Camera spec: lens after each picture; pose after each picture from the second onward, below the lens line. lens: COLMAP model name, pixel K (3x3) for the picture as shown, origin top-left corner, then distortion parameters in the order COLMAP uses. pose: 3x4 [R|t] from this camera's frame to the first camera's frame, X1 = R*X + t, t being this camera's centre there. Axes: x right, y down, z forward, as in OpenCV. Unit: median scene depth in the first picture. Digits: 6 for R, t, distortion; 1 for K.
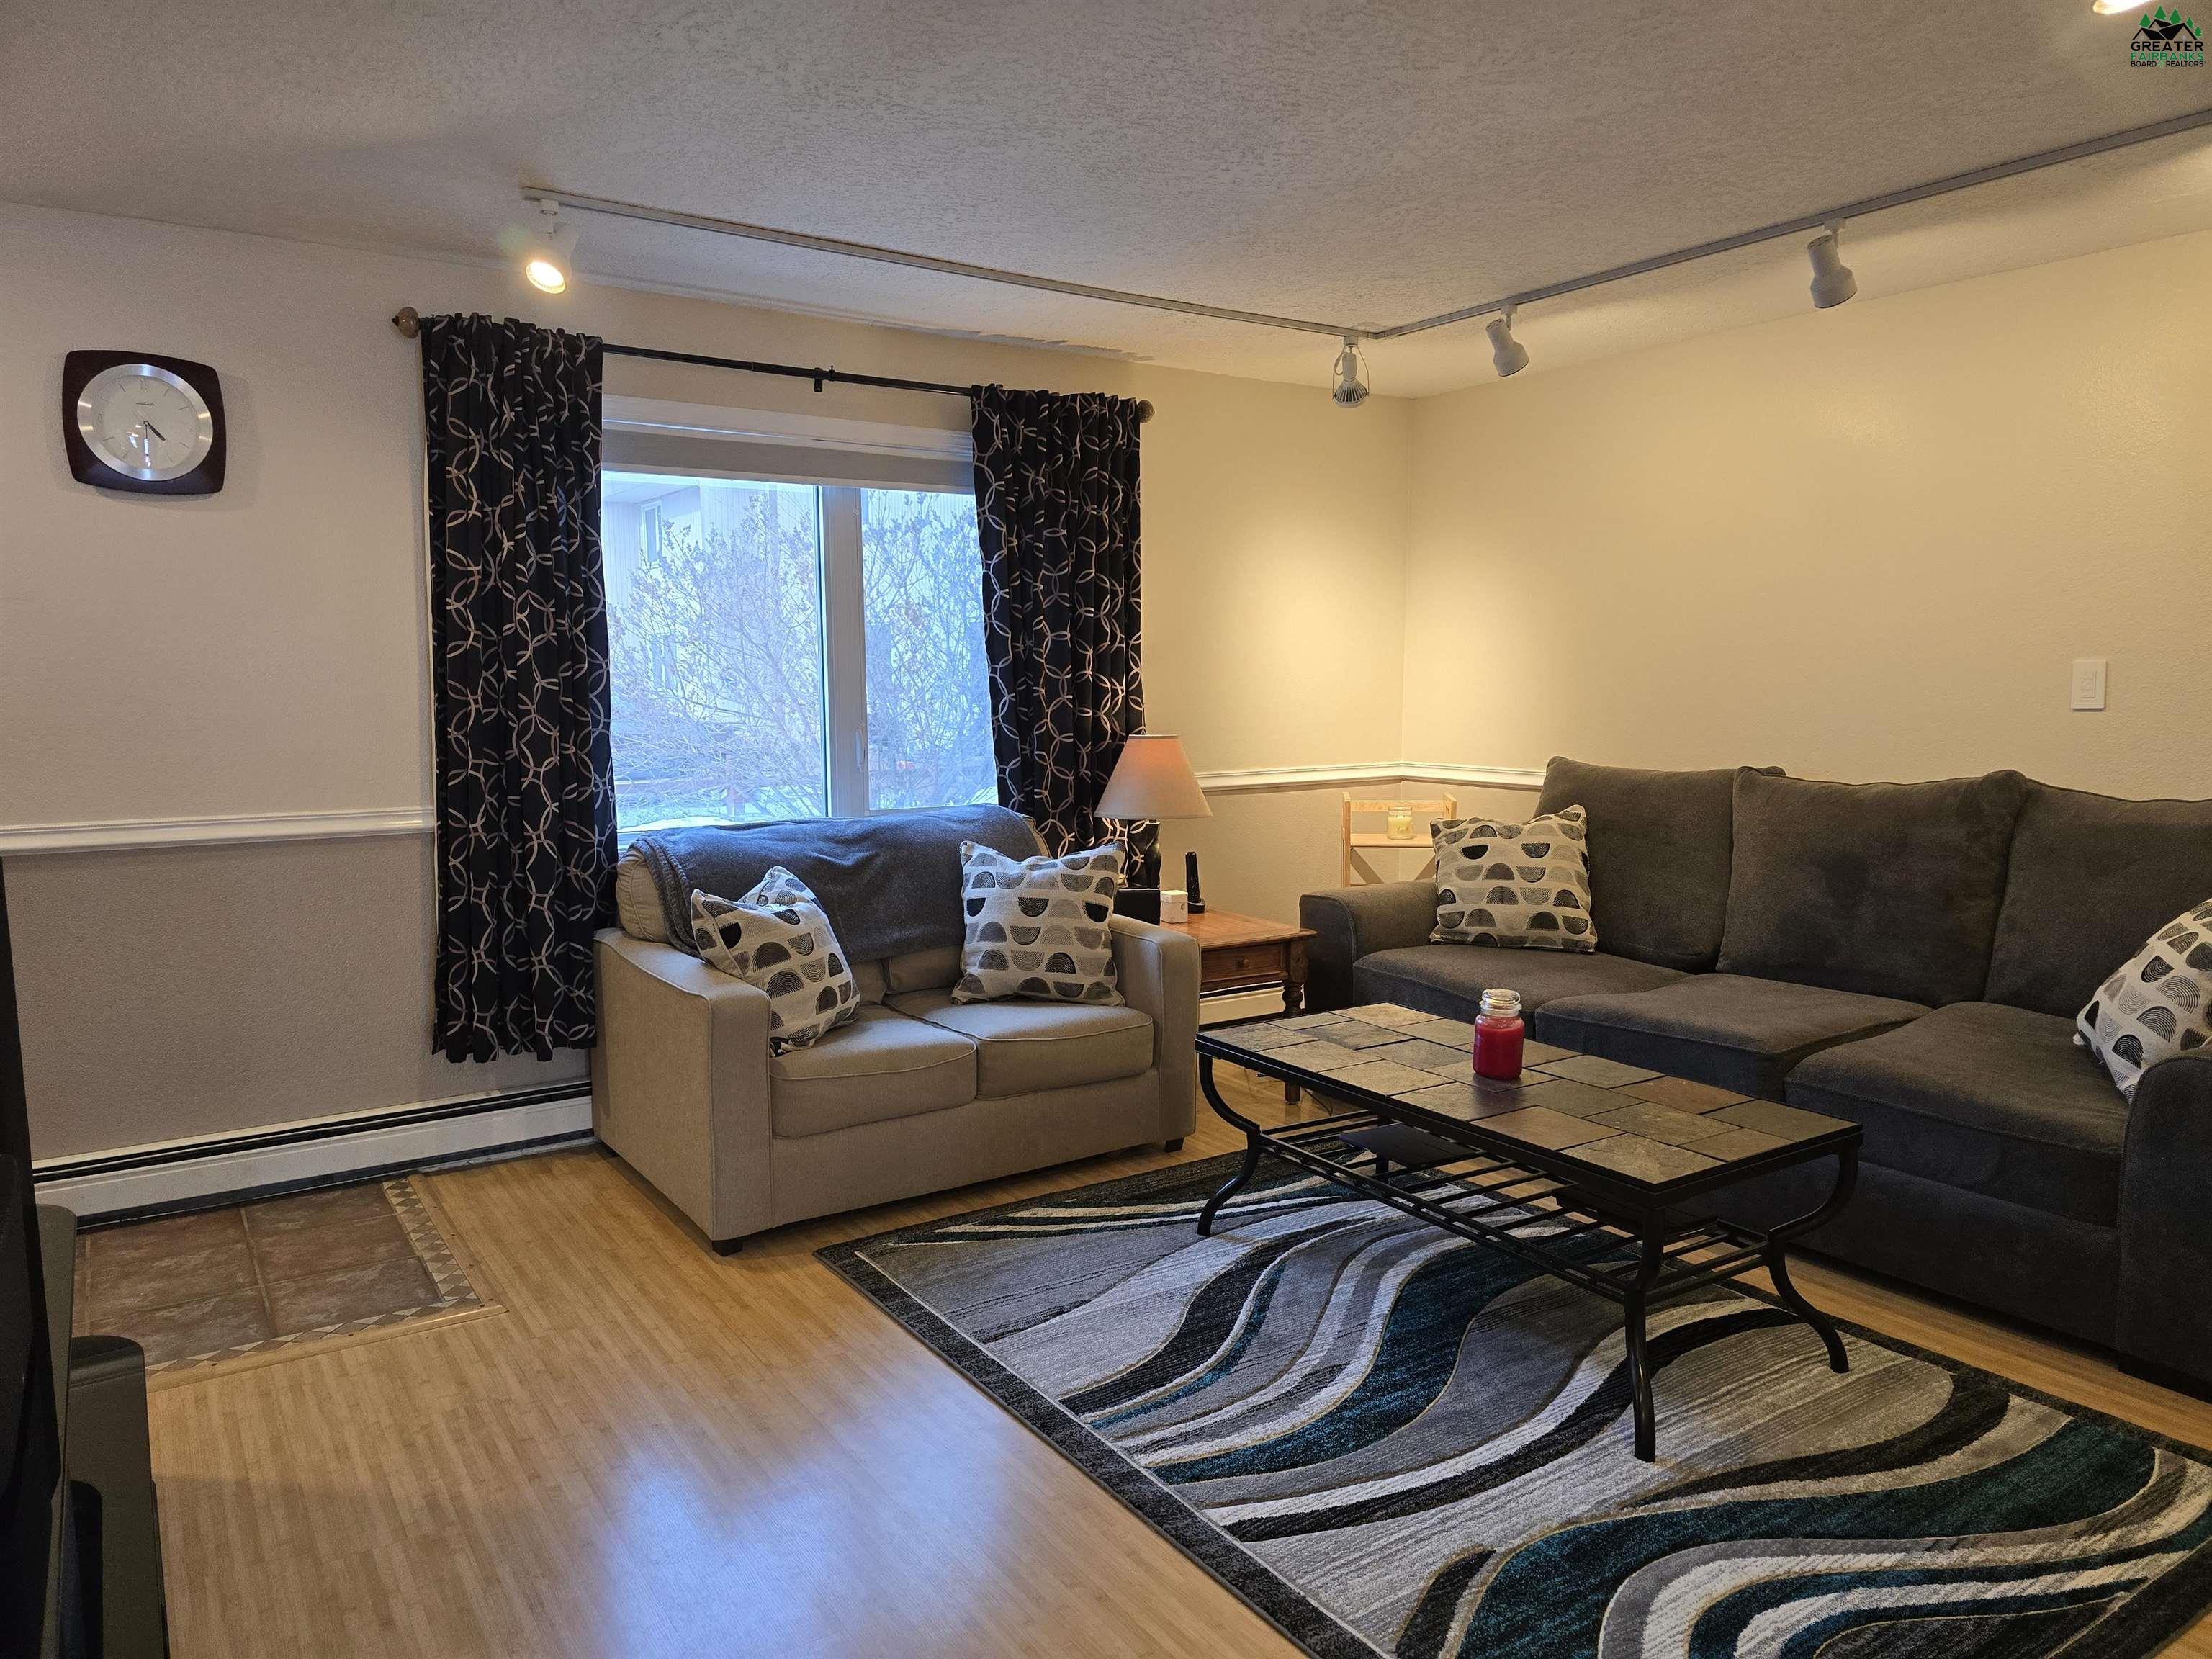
lens RADIAL K [[1488.6, 0, 1105.9], [0, 1488.6, 867.7], [0, 0, 1]] dist [0.059518, -0.052303]
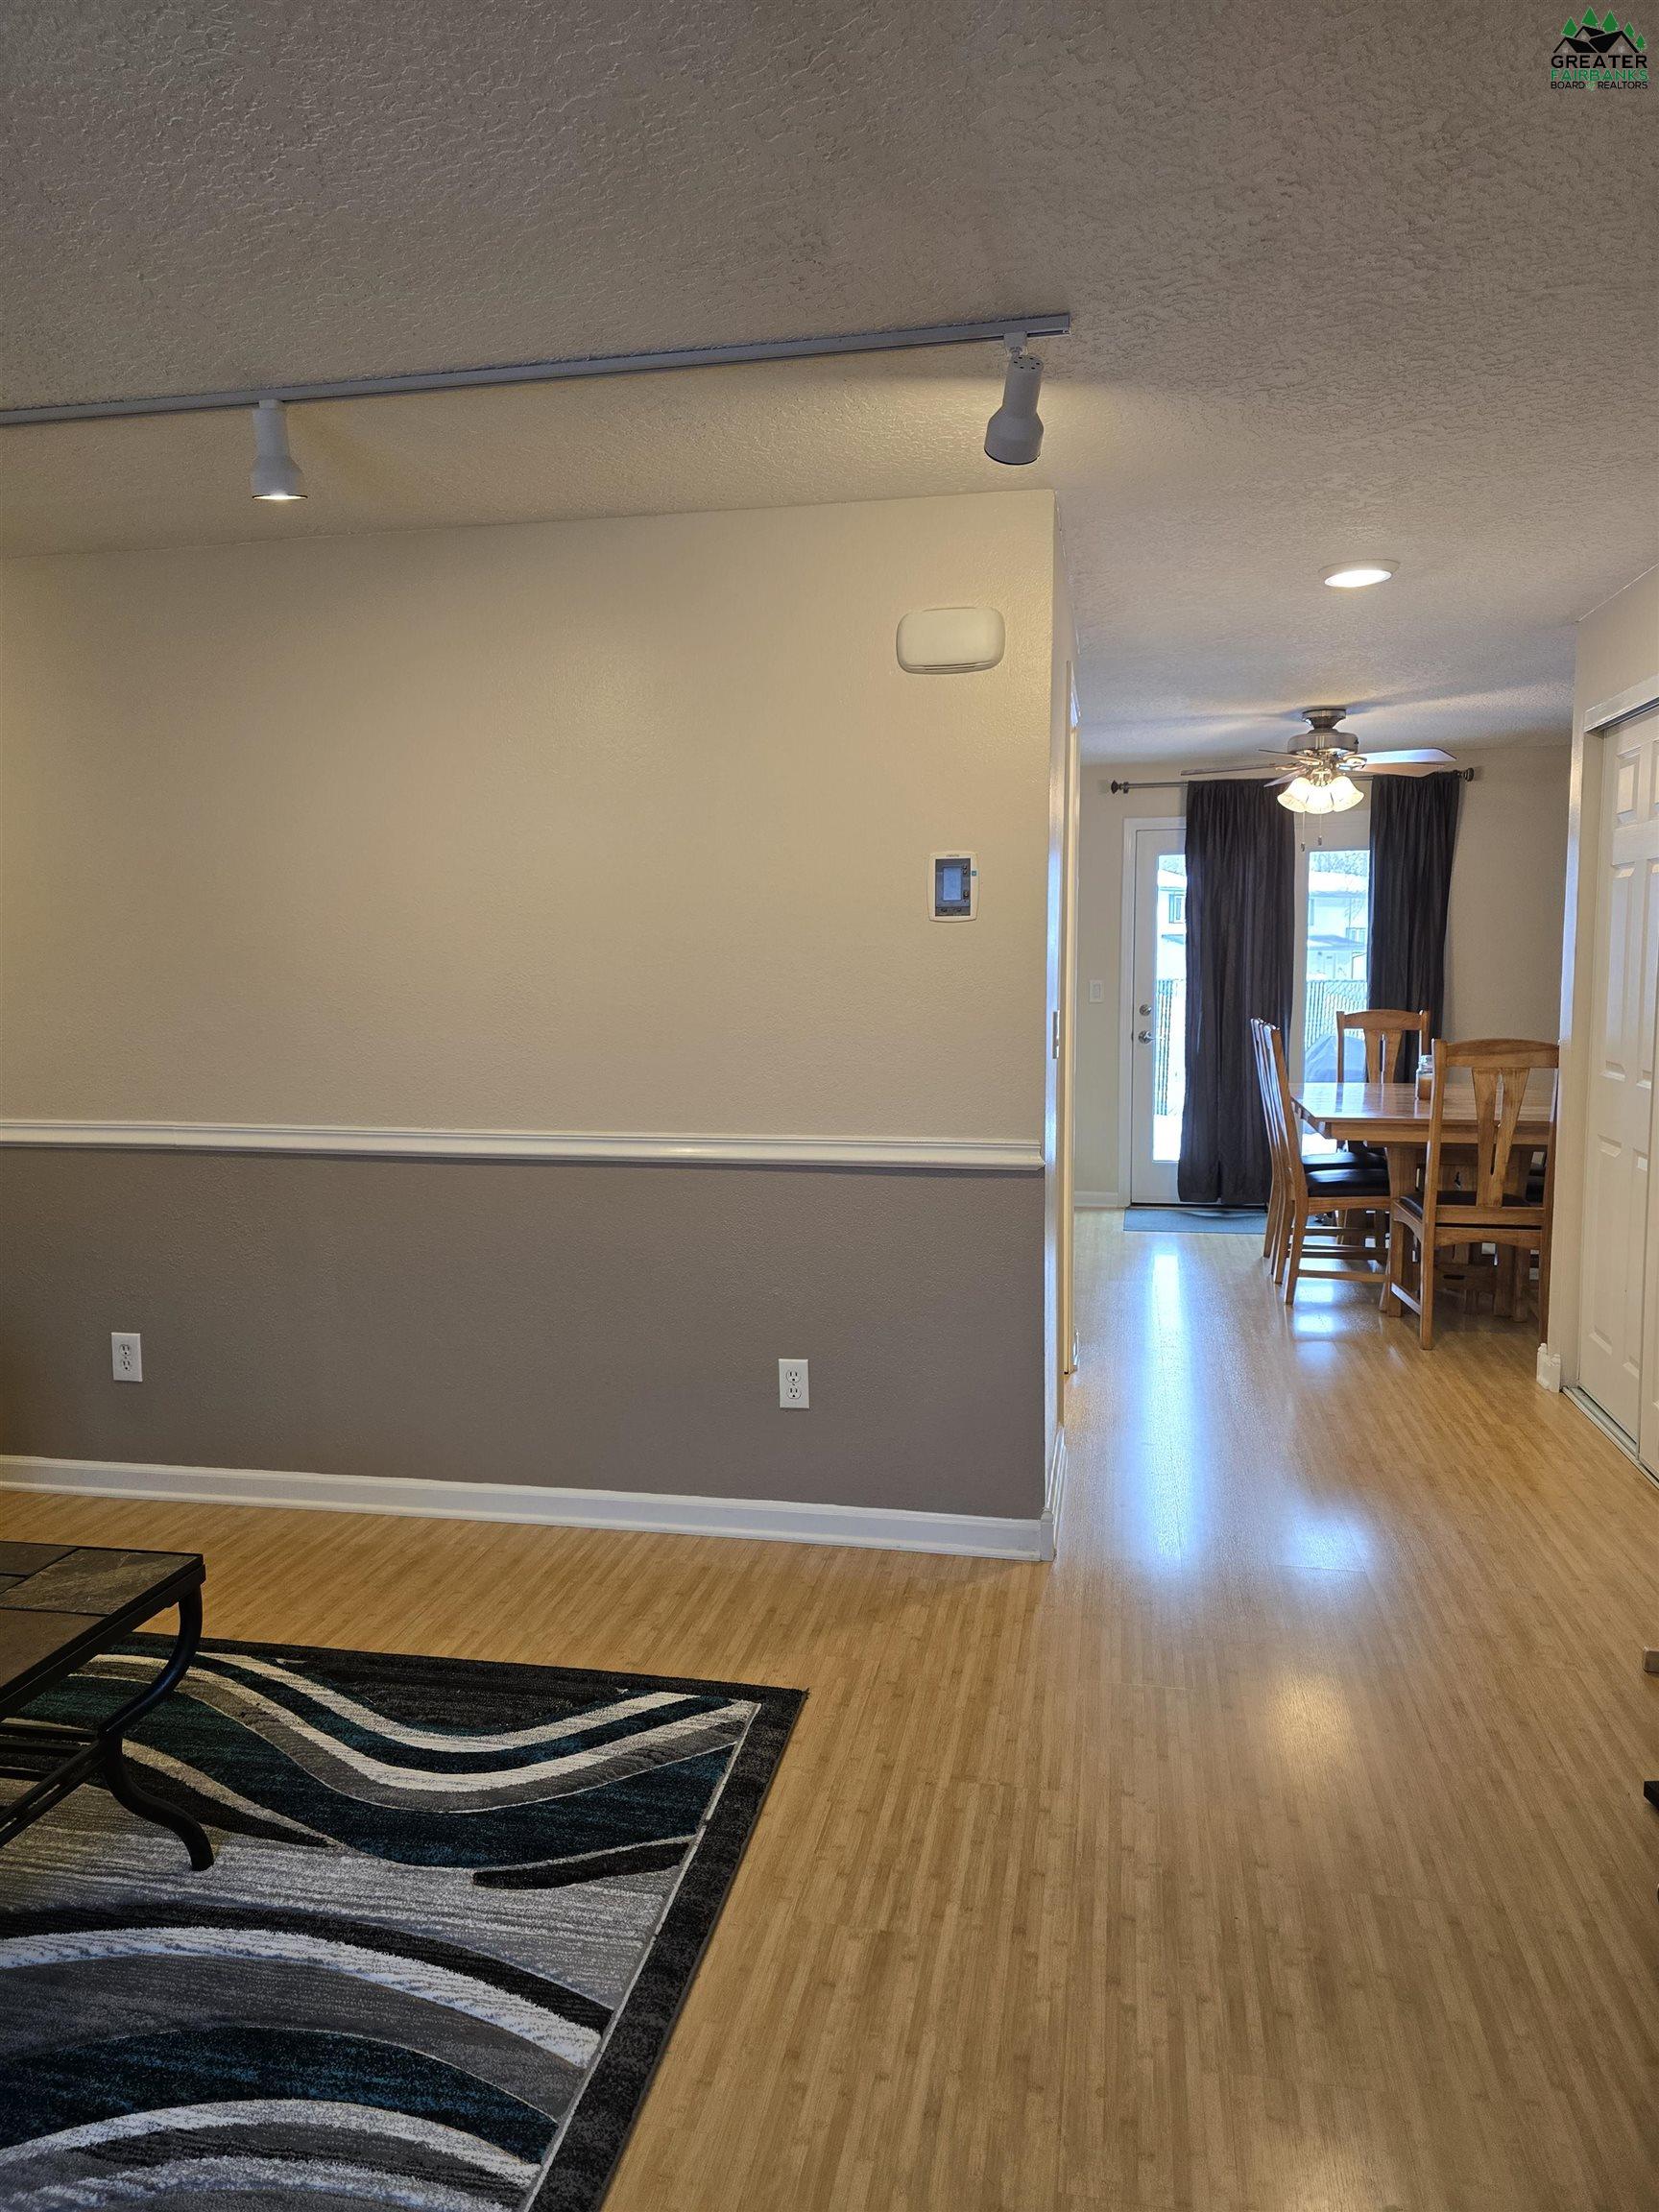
lens RADIAL K [[1488.6, 0, 833.7], [0, 1488.6, 1108.1], [0, 0, 1]] dist [0.059518, -0.052303]
pose [[-0.711953, -0.065124, 0.699201, -0.395174], [0.100598, 0.975962, 0.193335, -0.142927], [-0.694985, 0.207983, -0.688287, 0.979474]]
